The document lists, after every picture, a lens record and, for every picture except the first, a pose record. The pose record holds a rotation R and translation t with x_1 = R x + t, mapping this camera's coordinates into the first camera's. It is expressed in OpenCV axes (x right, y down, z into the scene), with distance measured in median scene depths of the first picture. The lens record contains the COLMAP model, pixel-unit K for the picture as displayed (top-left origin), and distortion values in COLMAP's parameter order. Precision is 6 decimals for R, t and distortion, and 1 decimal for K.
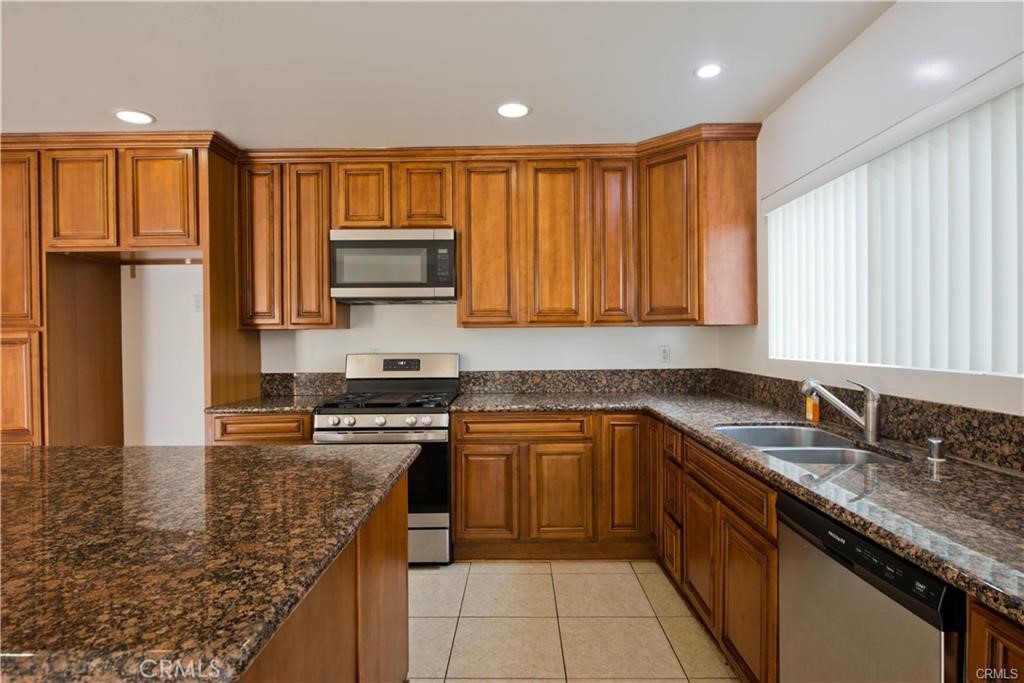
lens RADIAL K [[530.0, 0, 517.0], [0, 530.0, 337.5], [0, 0, 1]] dist [-0.004369, 0.001133]
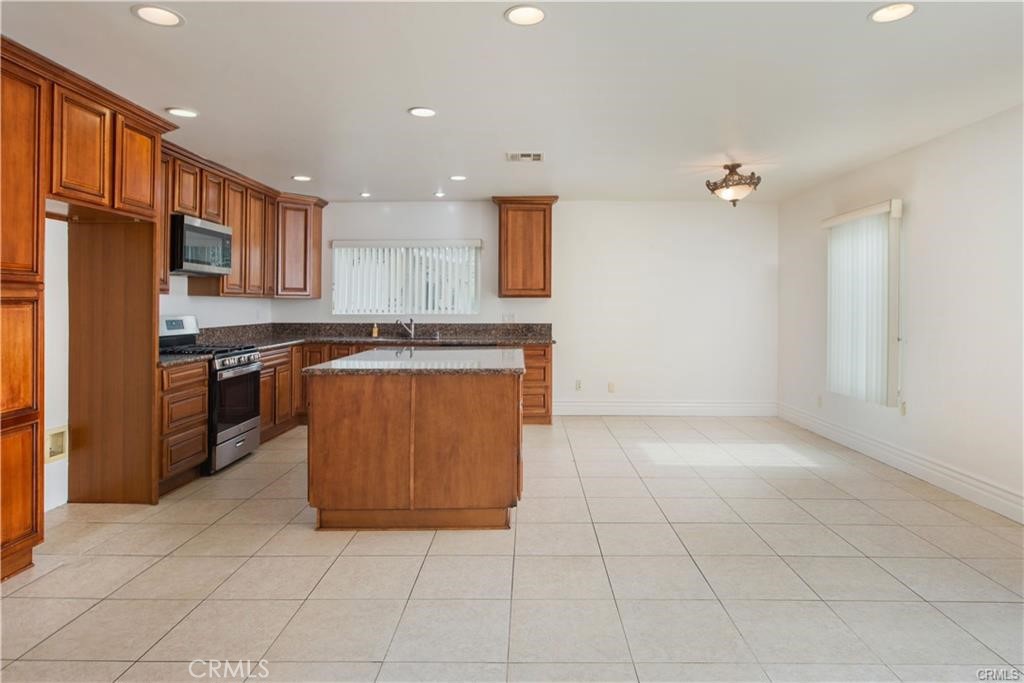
lens RADIAL K [[619.5, 0, 519.7], [0, 619.5, 297.7], [0, 0, 1]] dist [-0.014300, 0.002940]
pose [[0.000892, 0.020966, 0.999780, -1.889647], [0.000321, 0.999780, -0.020966, 0.022298], [-1.000000, 0.000340, 0.000885, 0.227113]]
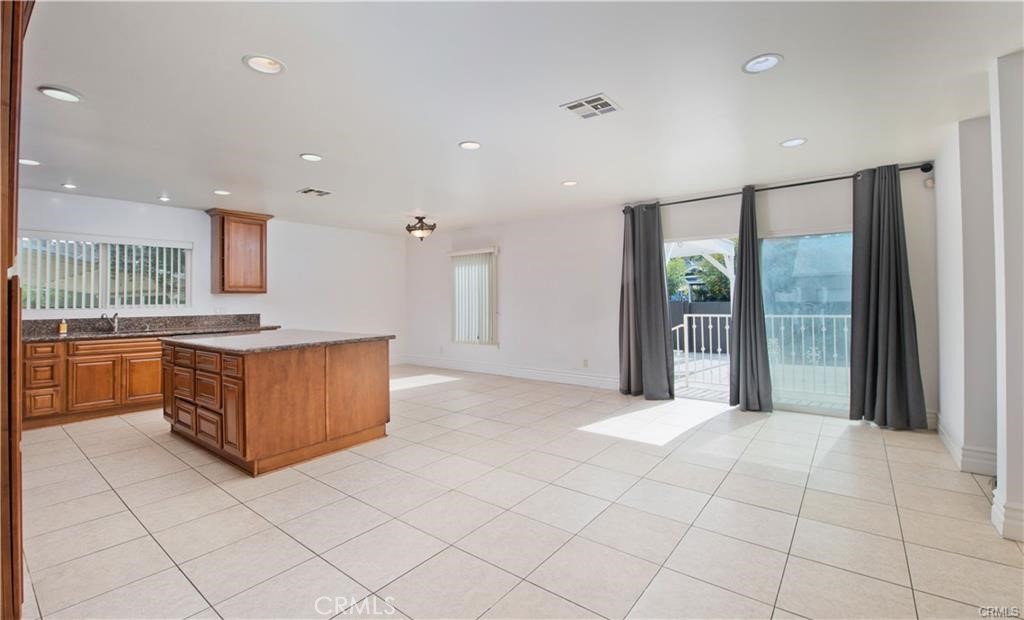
lens RADIAL K [[442.6, 0, 529.4], [0, 442.6, 297.5], [0, 0, 1]] dist [-0.001381, -0.000727]
pose [[-0.807197, 0.017433, 0.590025, -1.861804], [0.016226, 0.999841, -0.007343, 0.030203], [-0.590059, 0.003646, -0.807352, 1.062142]]
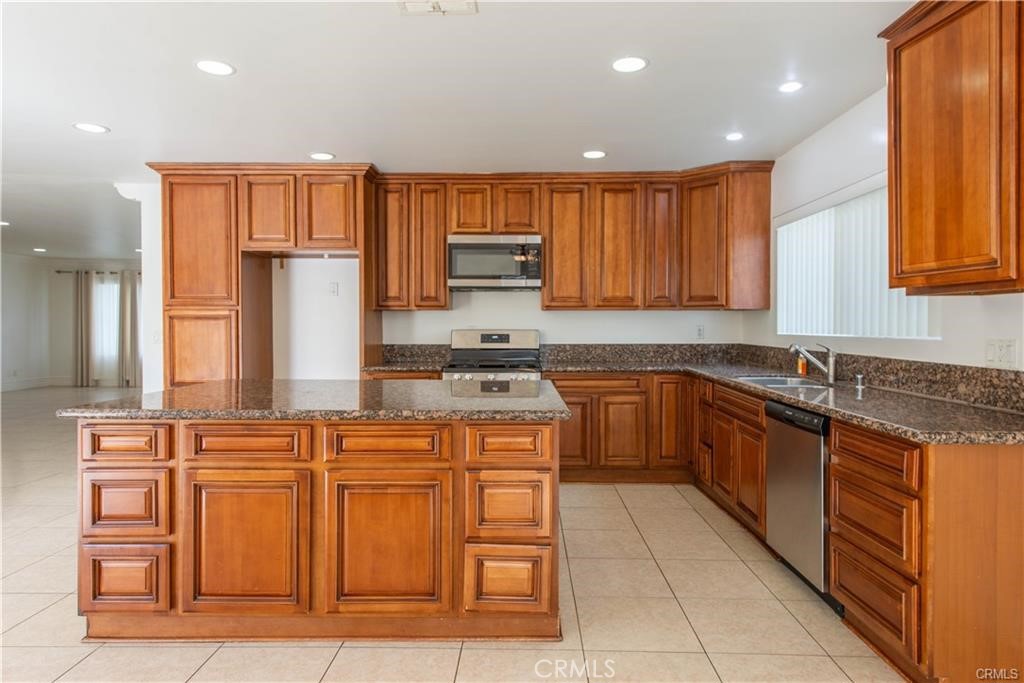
lens RADIAL K [[603.0, 0, 518.8], [0, 603.0, 326.2], [0, 0, 1]] dist [0.017511, -0.004628]
pose [[0.999915, 0.009237, -0.009246, -0.167670], [-0.009201, 0.999950, 0.003835, 0.018149], [0.009281, -0.003749, 0.999950, -0.536946]]
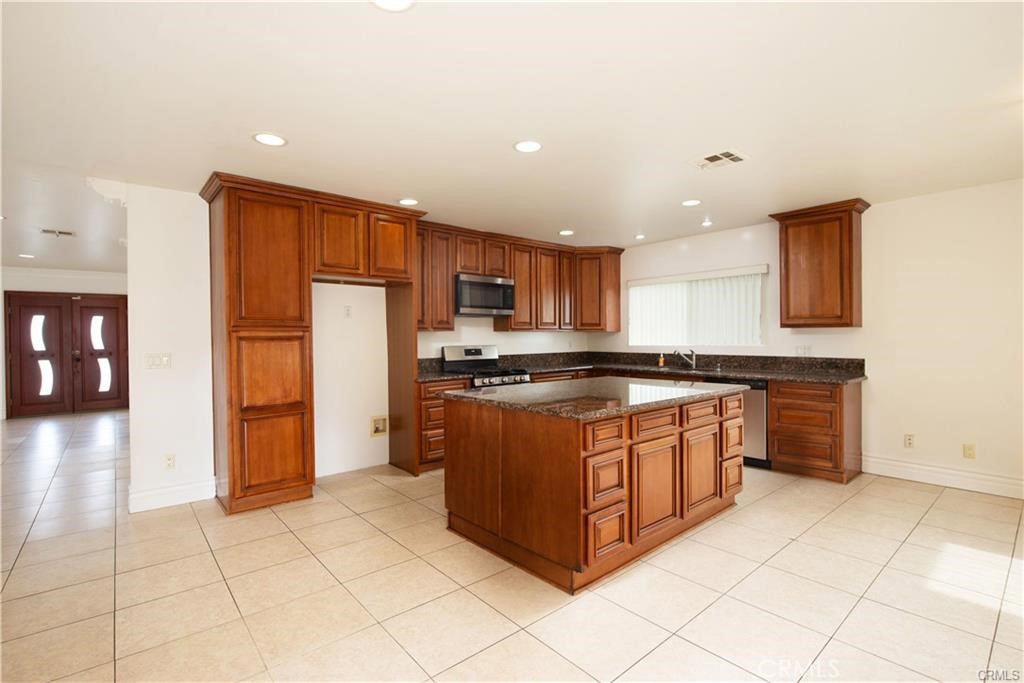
lens RADIAL K [[465.3, 0, 495.8], [0, 465.3, 338.7], [0, 0, 1]] dist [-0.009056, 0.000558]
pose [[0.769229, 0.000891, 0.638972, -1.303908], [0.001631, 0.999993, -0.003359, 0.014103], [-0.638971, 0.003626, 0.769222, -0.257556]]
